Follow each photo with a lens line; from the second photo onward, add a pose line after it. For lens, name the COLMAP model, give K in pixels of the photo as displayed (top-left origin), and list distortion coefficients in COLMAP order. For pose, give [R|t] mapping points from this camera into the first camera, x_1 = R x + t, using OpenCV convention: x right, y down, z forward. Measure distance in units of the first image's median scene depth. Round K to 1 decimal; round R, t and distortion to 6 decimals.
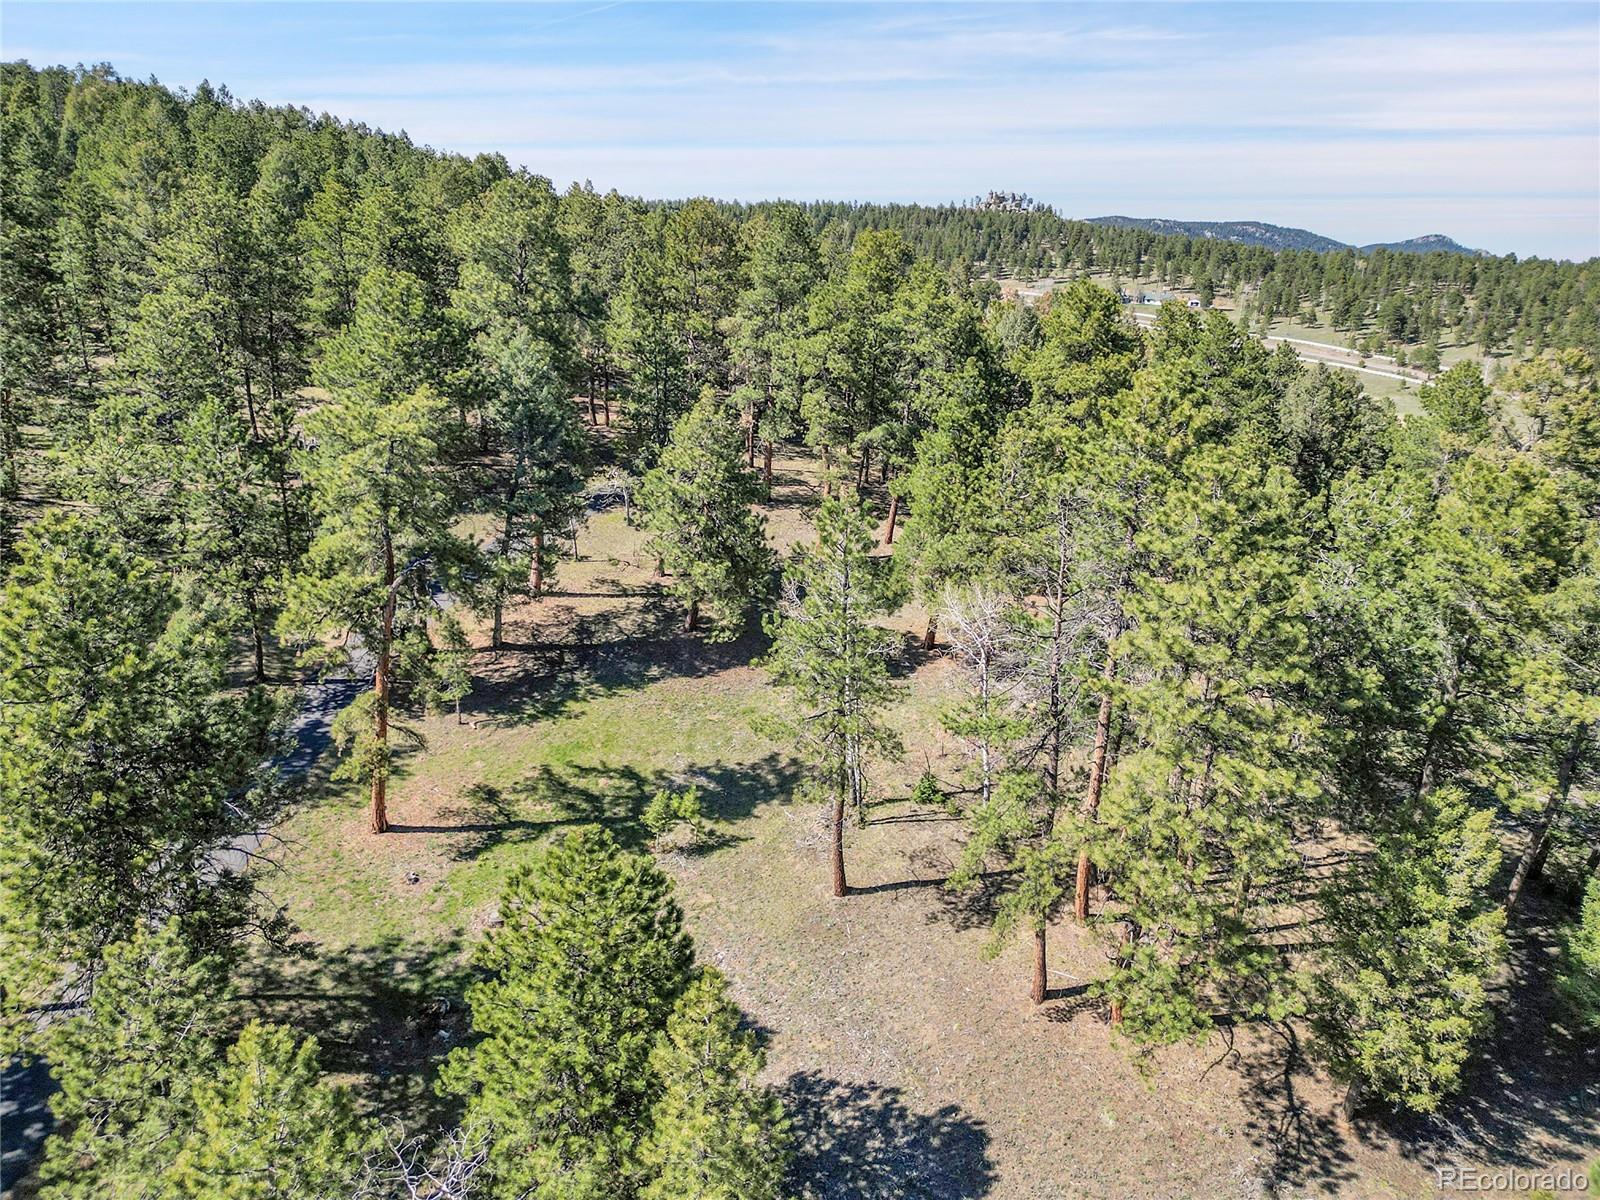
lens RADIAL K [[1110.6, 0, 800.5], [0, 1110.6, 609.0], [0, 0, 1]] dist [0.084568, -0.078156]
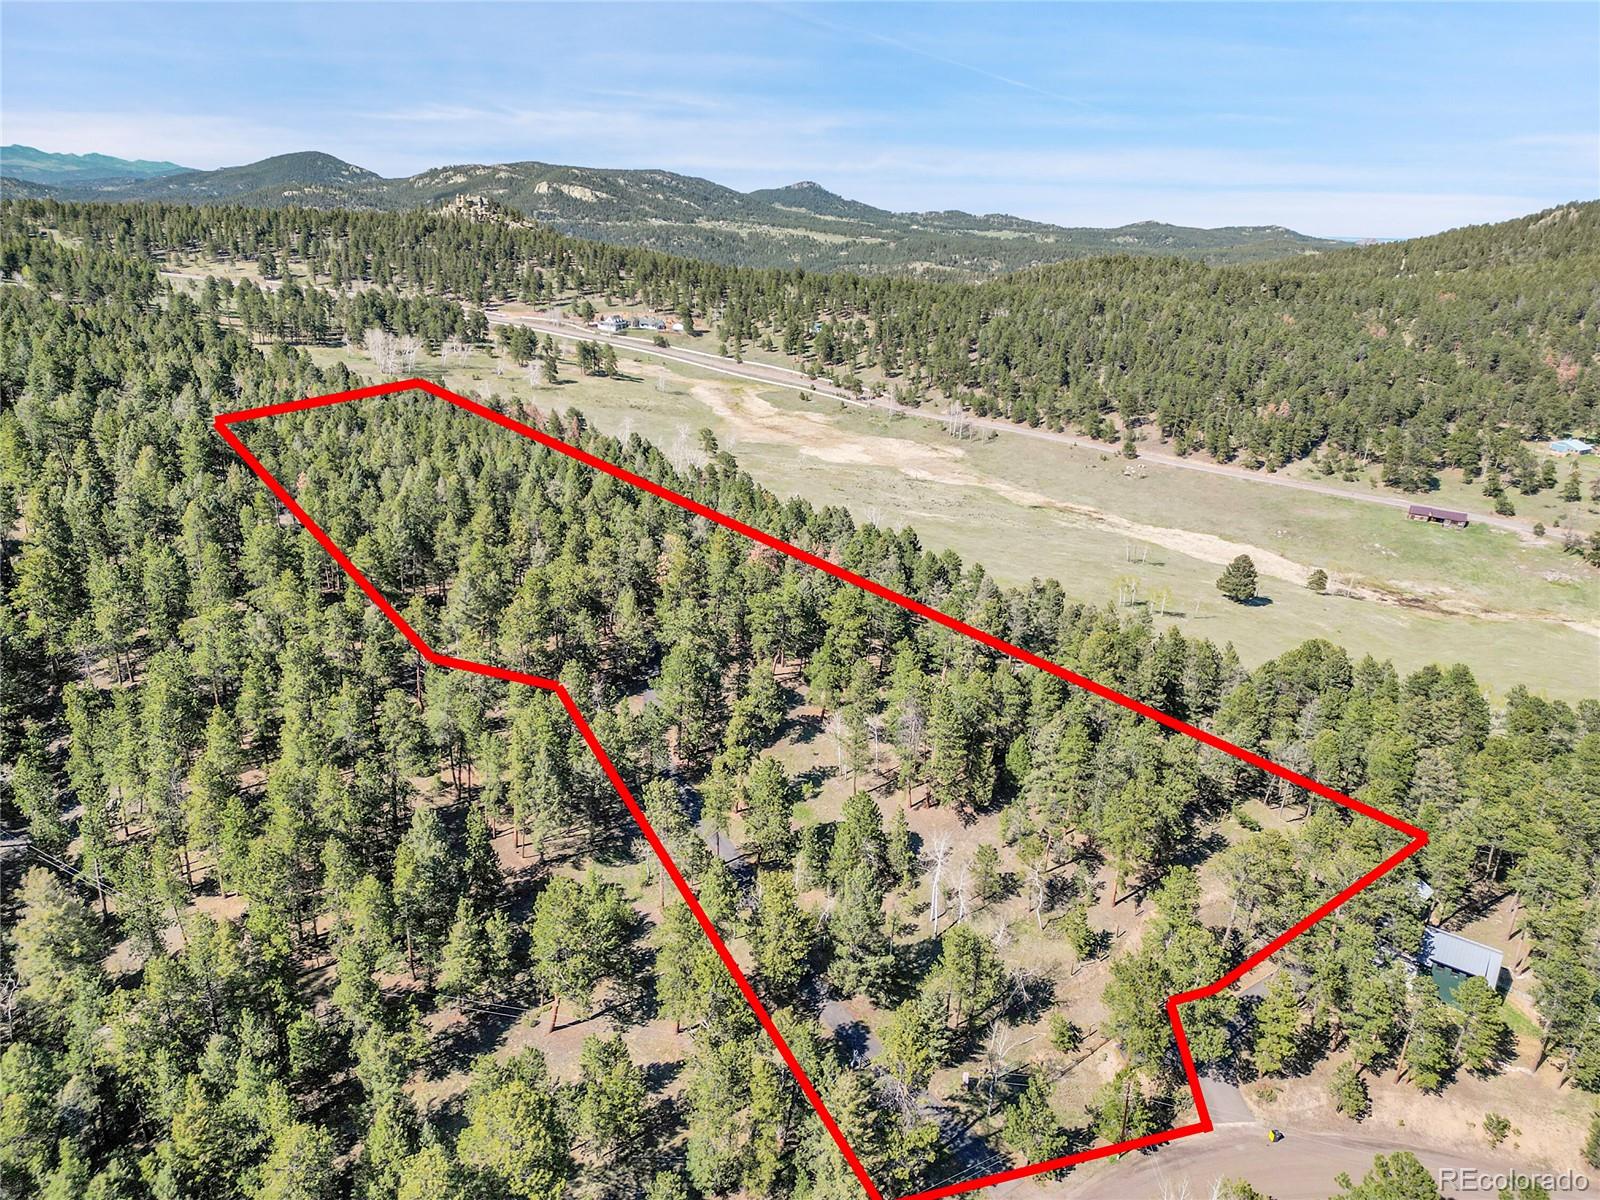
lens RADIAL K [[1110.6, 0, 800.5], [0, 1110.6, 609.0], [0, 0, 1]] dist [0.084568, -0.078156]
pose [[0.884159, -0.166426, 0.436537, -1.141170], [0.142144, 0.985928, 0.087979, -0.507485], [-0.445036, -0.015736, 0.895374, -1.586335]]
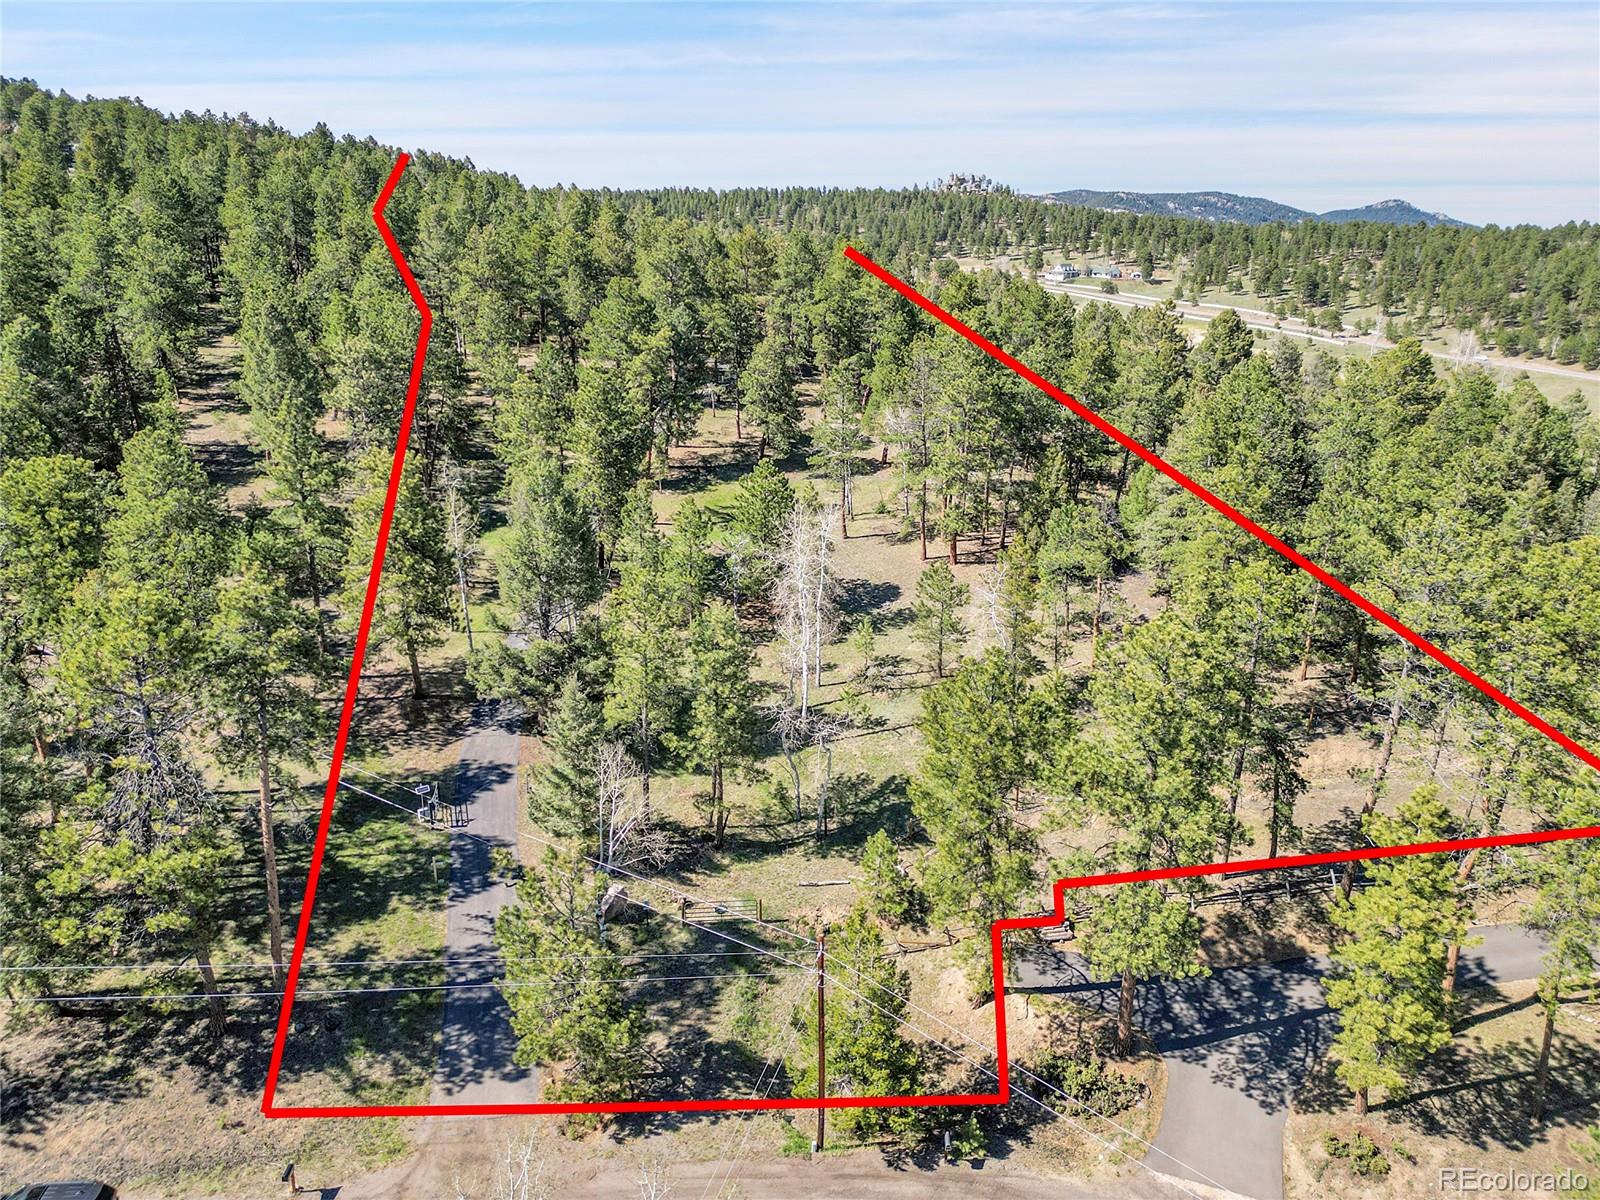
lens RADIAL K [[1110.6, 0, 800.5], [0, 1110.6, 609.0], [0, 0, 1]] dist [0.084568, -0.078156]
pose [[0.999301, -0.033009, 0.017532, -0.069258], [0.032733, 0.999340, 0.015775, 0.240484], [-0.018042, -0.015190, 0.999722, -0.897438]]
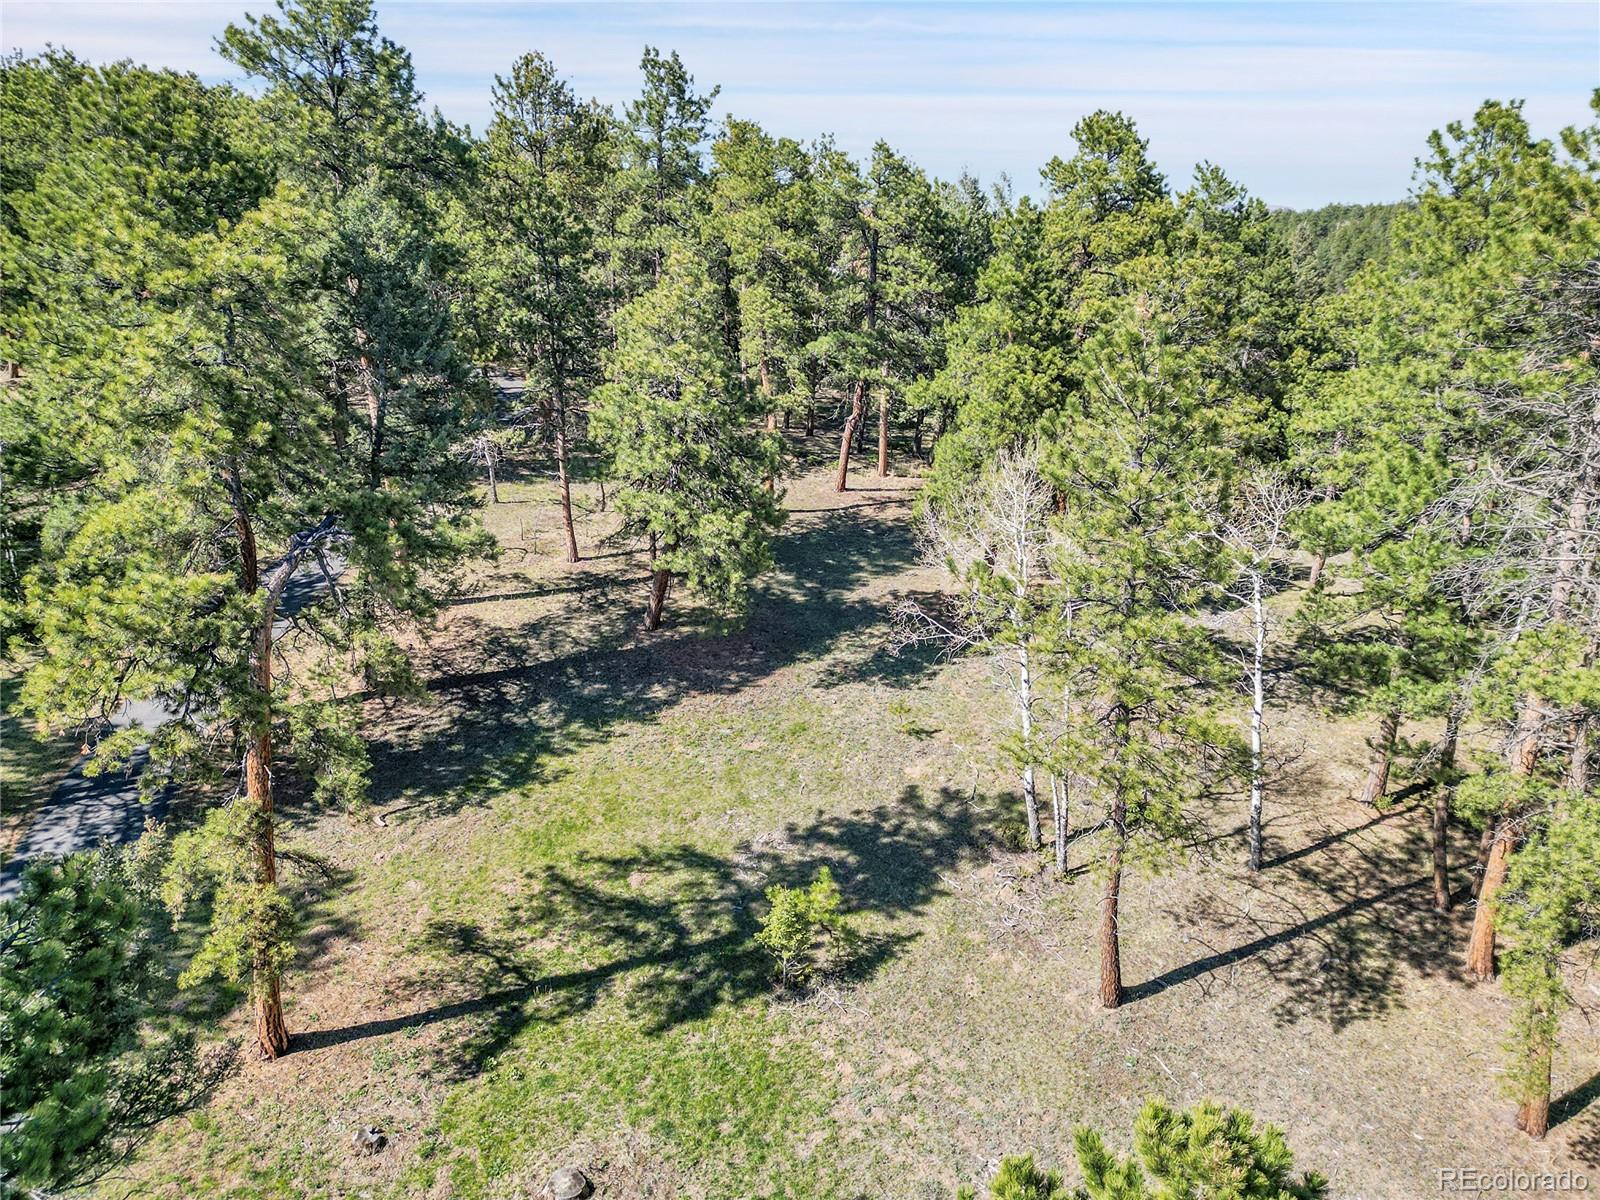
lens RADIAL K [[1120.9, 0, 798.7], [0, 1120.9, 626.2], [0, 0, 1]] dist [0.099298, -0.084113]
pose [[0.968446, -0.132088, 0.211341, -0.155839], [0.129128, 0.991238, 0.027807, 0.008876], [-0.213163, 0.000361, 0.977017, 0.283721]]
